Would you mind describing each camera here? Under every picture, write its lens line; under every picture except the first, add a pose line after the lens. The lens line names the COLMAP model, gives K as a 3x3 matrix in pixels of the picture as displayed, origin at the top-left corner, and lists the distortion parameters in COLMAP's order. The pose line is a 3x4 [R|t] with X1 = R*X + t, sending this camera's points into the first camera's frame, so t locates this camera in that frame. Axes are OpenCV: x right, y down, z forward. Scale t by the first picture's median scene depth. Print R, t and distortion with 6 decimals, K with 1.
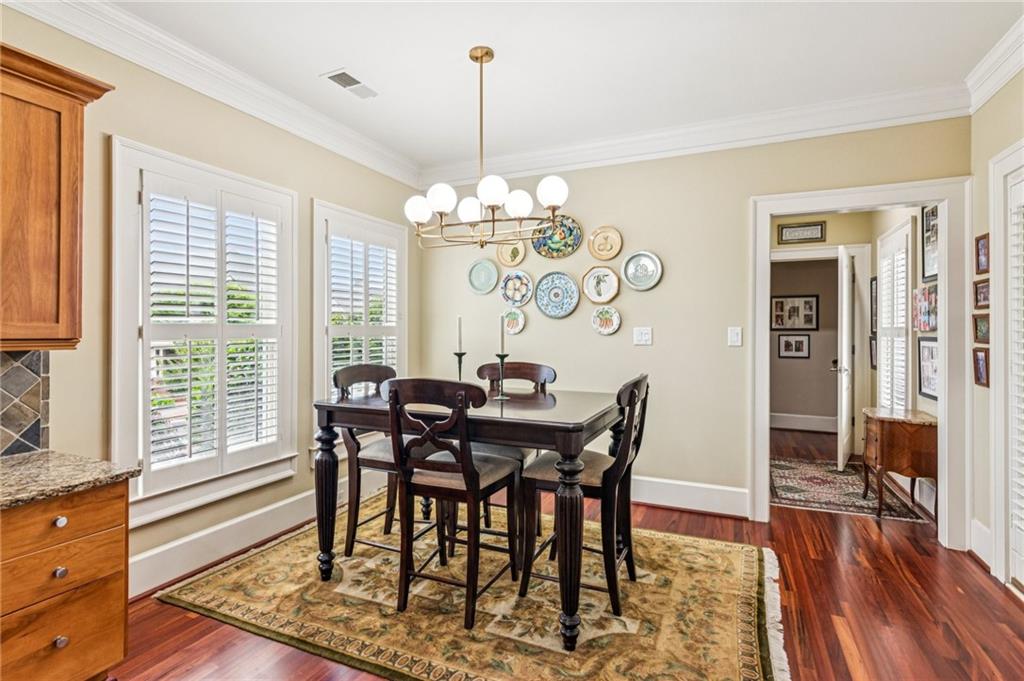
lens RADIAL K [[499.2, 0, 513.5], [0, 499.2, 319.6], [0, 0, 1]] dist [0.002640, -0.000075]
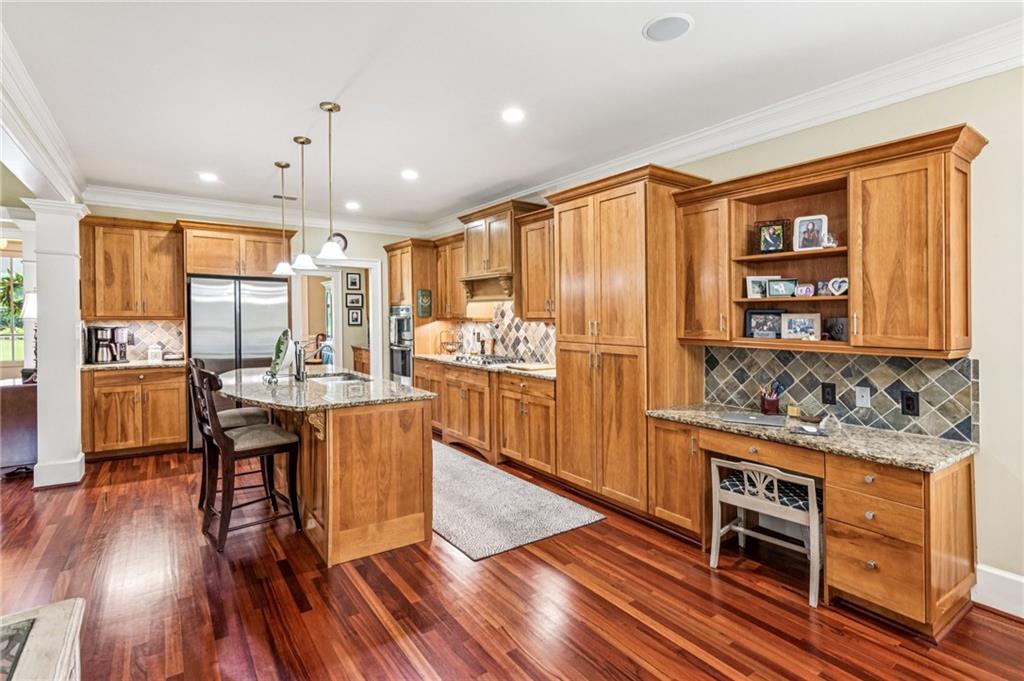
lens RADIAL K [[499.2, 0, 516.2], [0, 499.2, 317.1], [0, 0, 1]] dist [0.002640, -0.000075]
pose [[-0.496344, -0.009449, -0.868075, 0.533910], [0.011158, 0.999789, -0.017262, -0.024956], [0.868054, -0.018254, -0.496134, 0.558993]]
